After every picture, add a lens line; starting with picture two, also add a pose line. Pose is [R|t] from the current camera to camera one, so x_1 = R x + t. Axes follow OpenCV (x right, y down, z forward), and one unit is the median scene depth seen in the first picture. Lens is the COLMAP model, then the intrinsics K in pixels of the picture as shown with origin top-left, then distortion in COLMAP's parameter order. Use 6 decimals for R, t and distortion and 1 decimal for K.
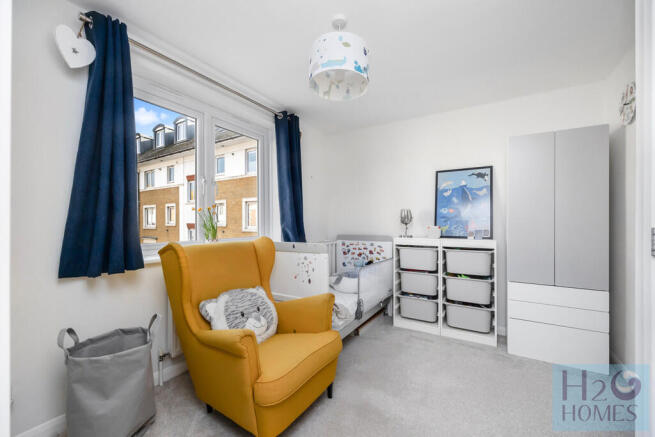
lens RADIAL K [[268.1, 0, 327.9], [0, 268.1, 221.7], [0, 0, 1]] dist [0.004084, 0.000183]
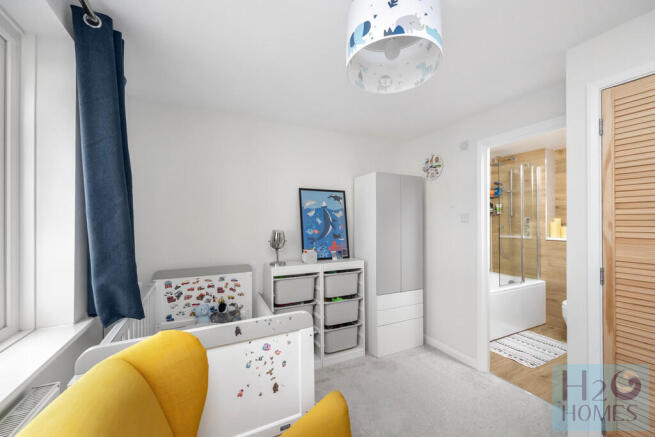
lens RADIAL K [[268.1, 0, 328.2], [0, 268.1, 219.9], [0, 0, 1]] dist [0.004084, 0.000183]
pose [[0.522345, 0.005194, 0.852718, -0.339497], [-0.003602, 0.999986, -0.003884, -0.079424], [-0.852726, -0.001042, 0.522357, 0.456403]]
